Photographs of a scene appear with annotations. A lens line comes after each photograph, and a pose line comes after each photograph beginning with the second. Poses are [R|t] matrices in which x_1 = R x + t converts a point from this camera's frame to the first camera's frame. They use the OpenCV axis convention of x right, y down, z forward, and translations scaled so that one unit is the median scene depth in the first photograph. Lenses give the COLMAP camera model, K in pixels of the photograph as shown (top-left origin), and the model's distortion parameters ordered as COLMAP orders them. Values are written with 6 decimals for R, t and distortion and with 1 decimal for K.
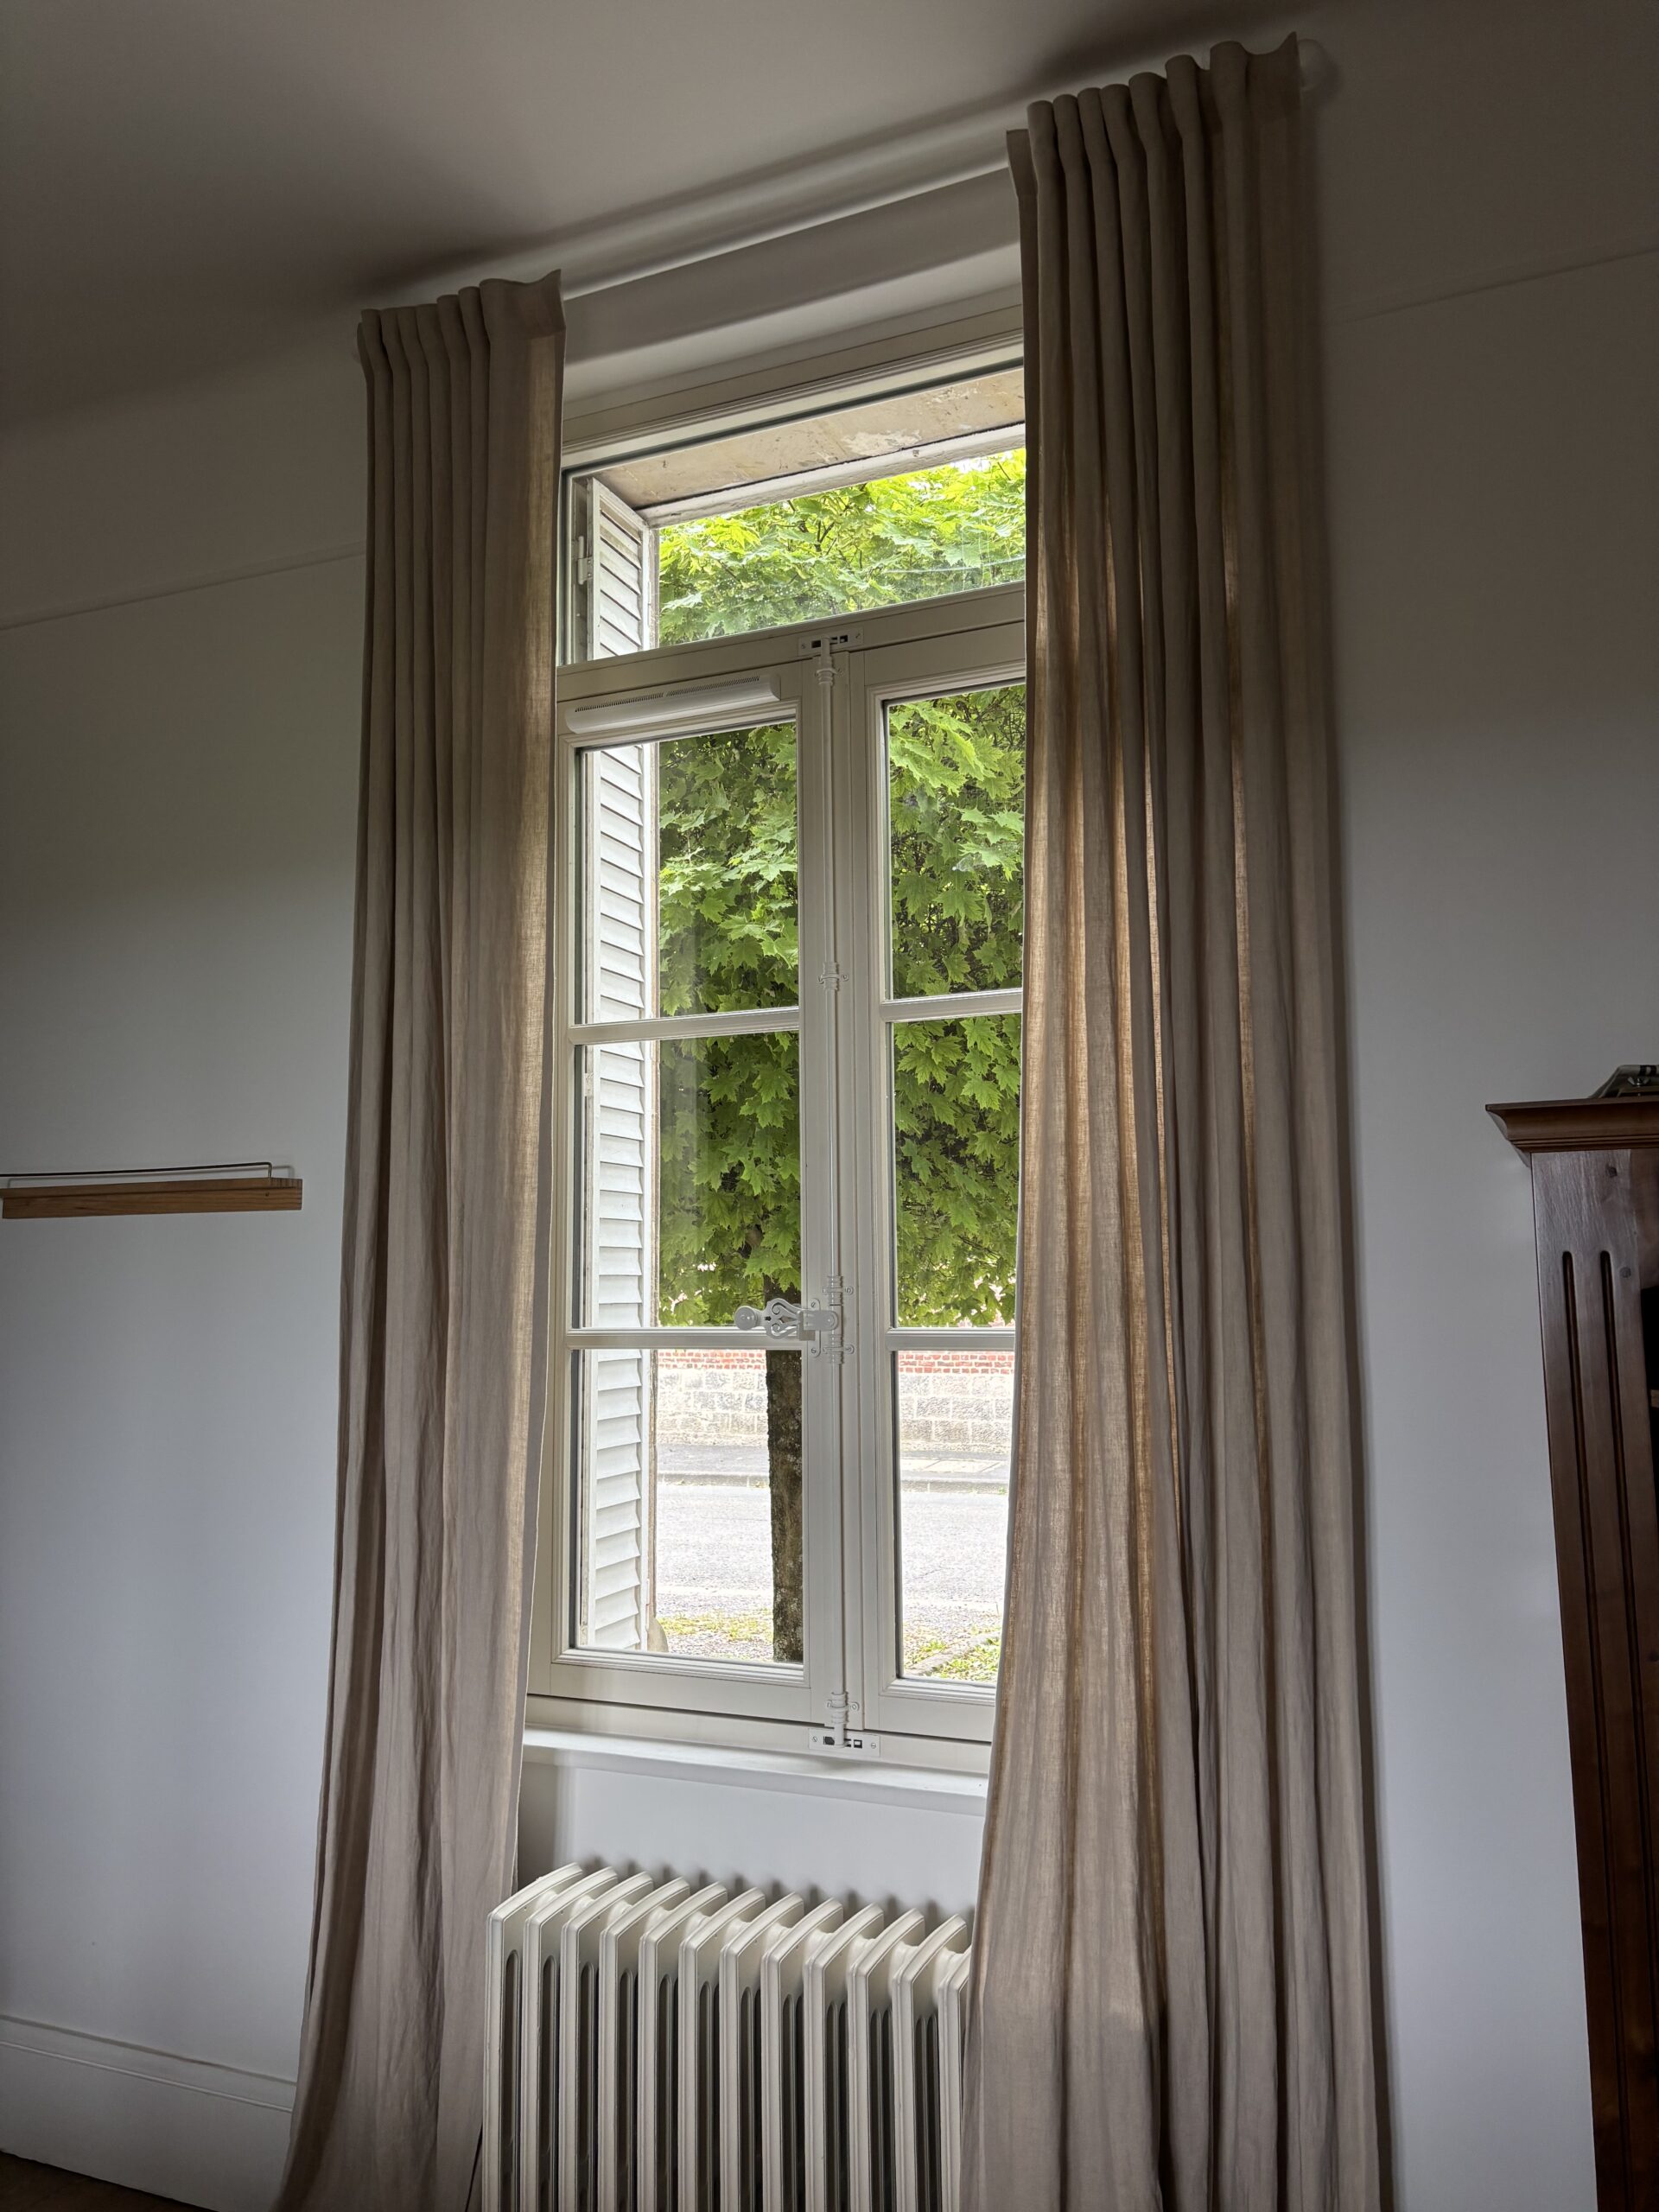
lens RADIAL K [[1637.9, 0, 829.5], [0, 1637.9, 1106.0], [0, 0, 1]] dist [-0.001966, 0.000585]
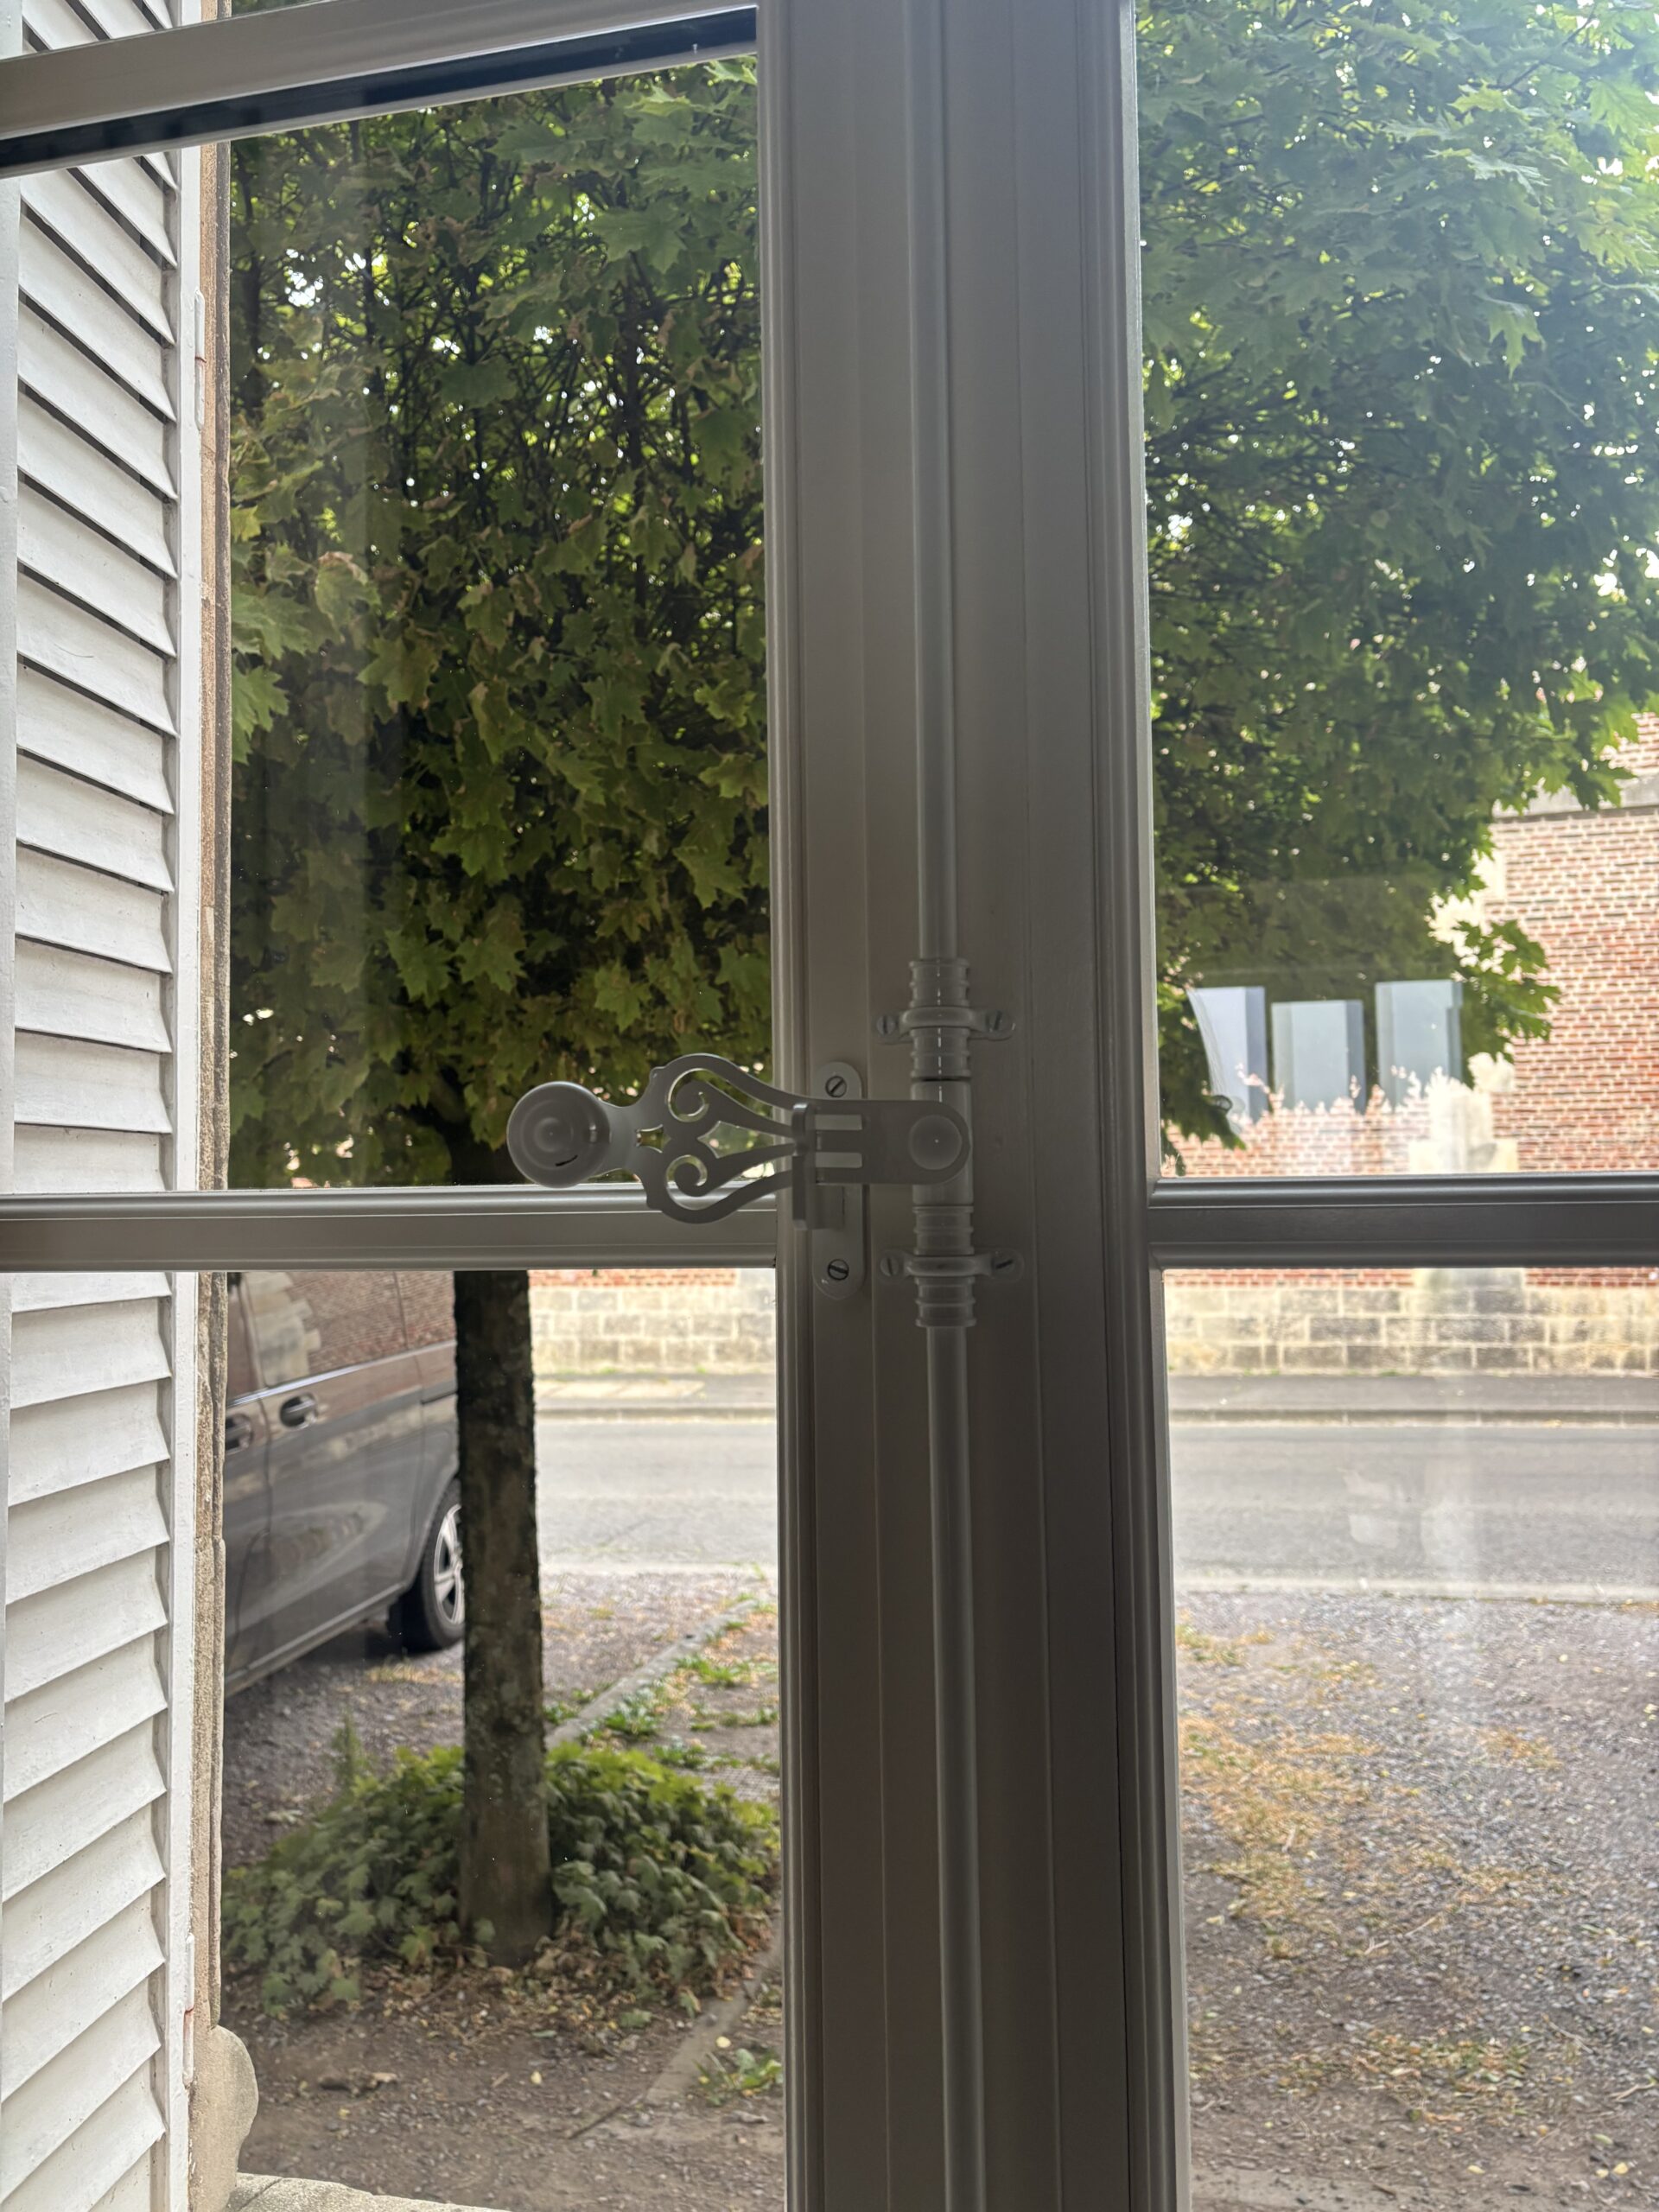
lens RADIAL K [[1637.9, 0, 829.5], [0, 1637.9, 1106.0], [0, 0, 1]] dist [-0.001966, 0.000585]
pose [[0.963760, 0.010546, 0.266561, -0.060148], [-0.029703, 0.997247, 0.067939, 0.072538], [-0.265110, -0.073395, 0.961421, 0.519066]]
